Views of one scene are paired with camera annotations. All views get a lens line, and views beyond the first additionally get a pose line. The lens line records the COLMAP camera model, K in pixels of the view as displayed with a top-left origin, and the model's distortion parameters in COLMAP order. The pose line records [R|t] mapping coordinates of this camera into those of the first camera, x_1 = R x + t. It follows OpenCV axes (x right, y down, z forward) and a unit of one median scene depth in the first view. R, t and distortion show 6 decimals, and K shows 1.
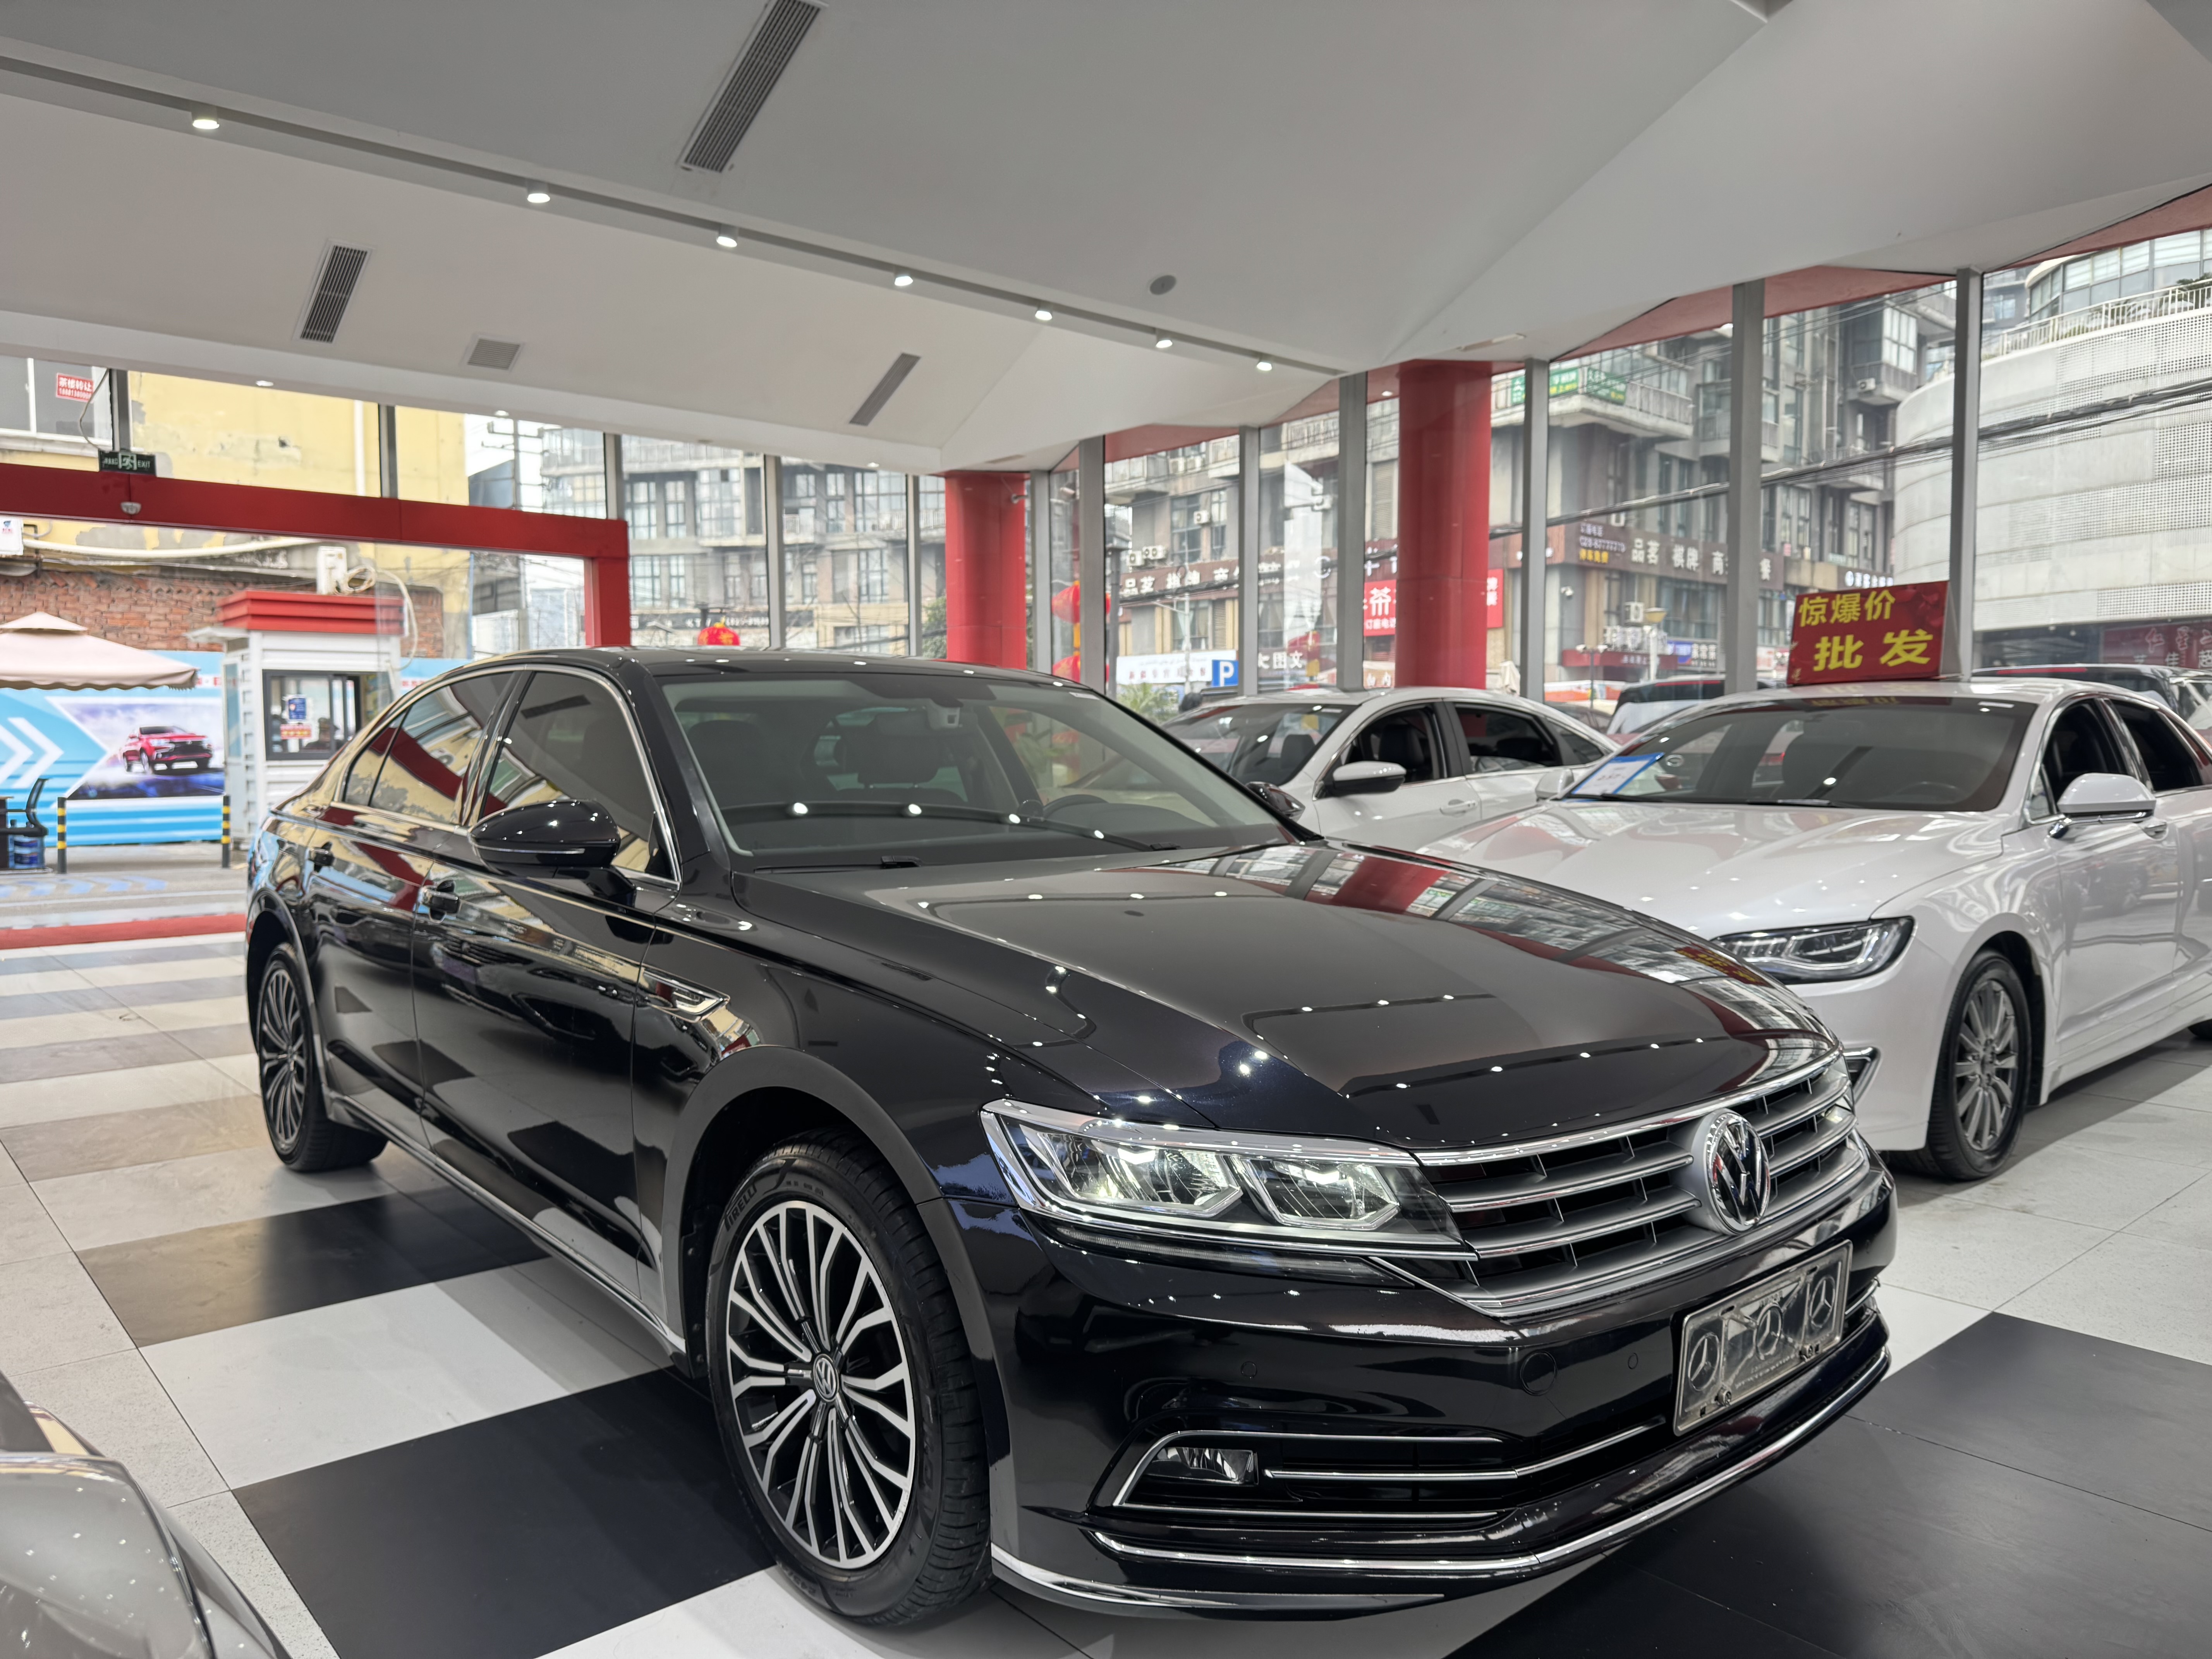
lens RADIAL K [[1631.3, 0, 988.9], [0, 1631.3, 831.5], [0, 0, 1]] dist [0.099822, -0.151764]
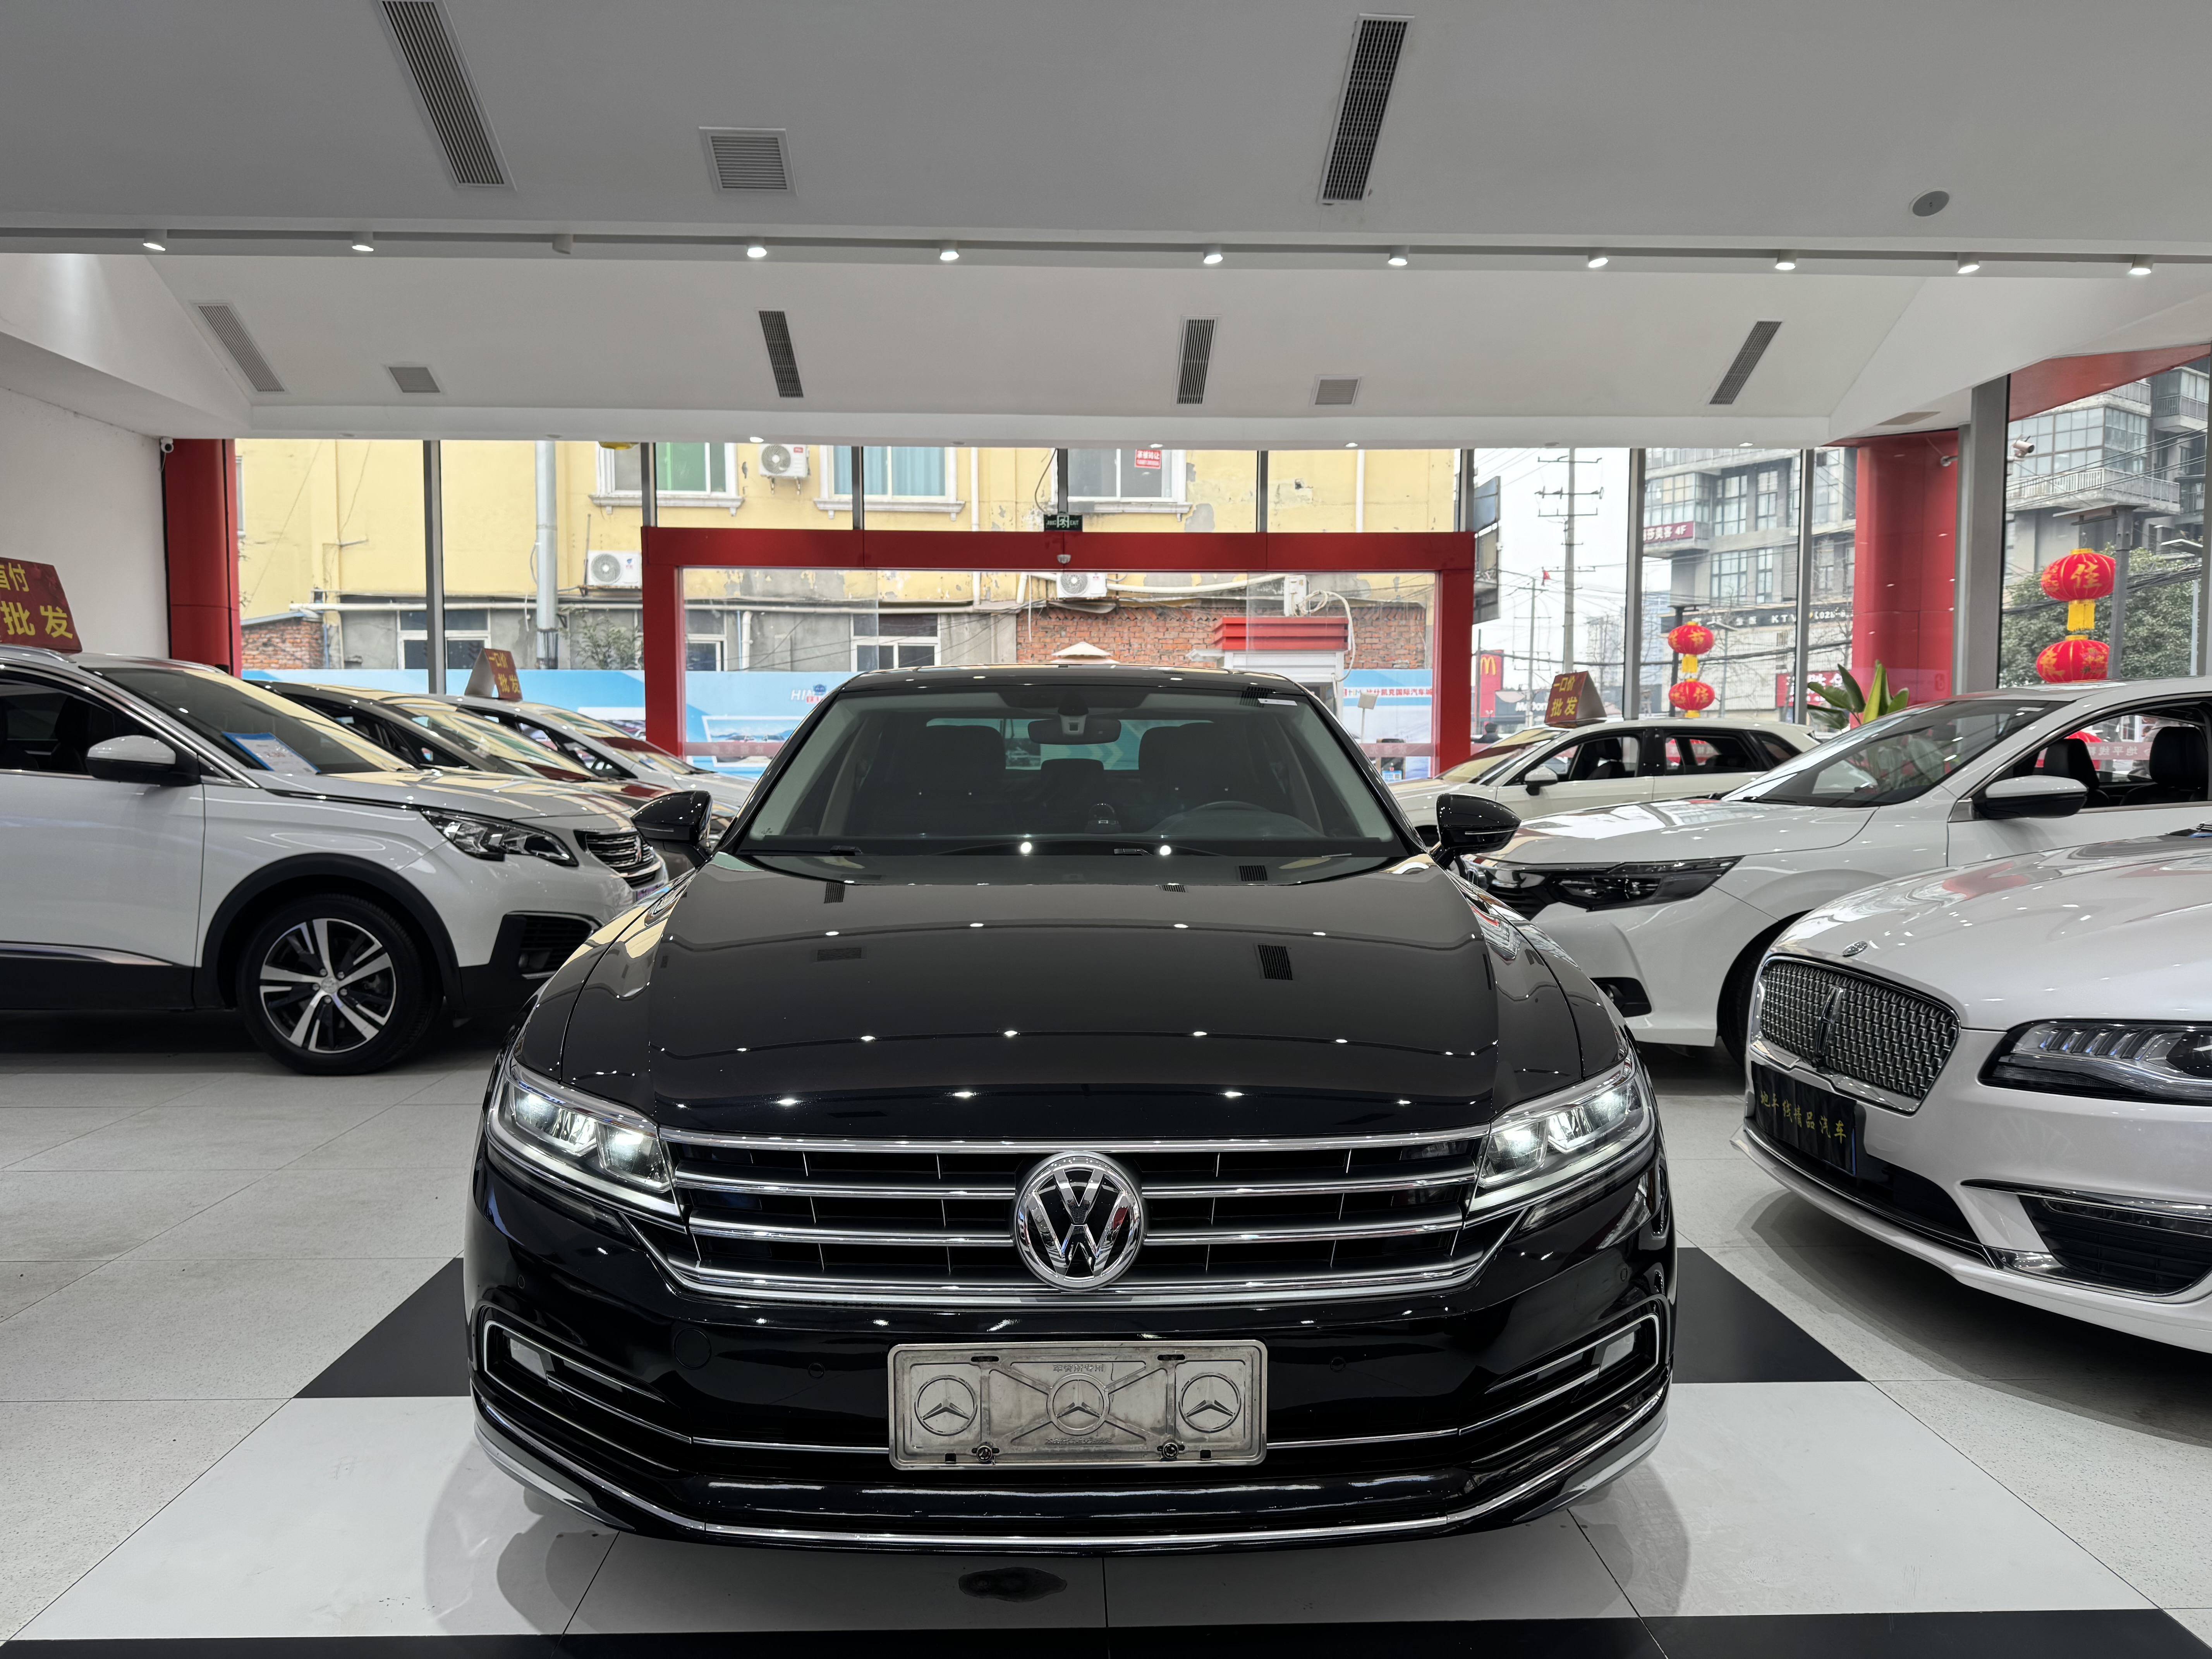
lens RADIAL K [[1567.9, 0, 1104.8], [0, 1567.9, 861.9], [0, 0, 1]] dist [0.091386, -0.088319]
pose [[0.778291, 0.052387, -0.625714, 0.233636], [-0.039234, 0.998624, 0.034808, -0.006383], [0.626676, -0.002541, 0.779276, 0.073860]]
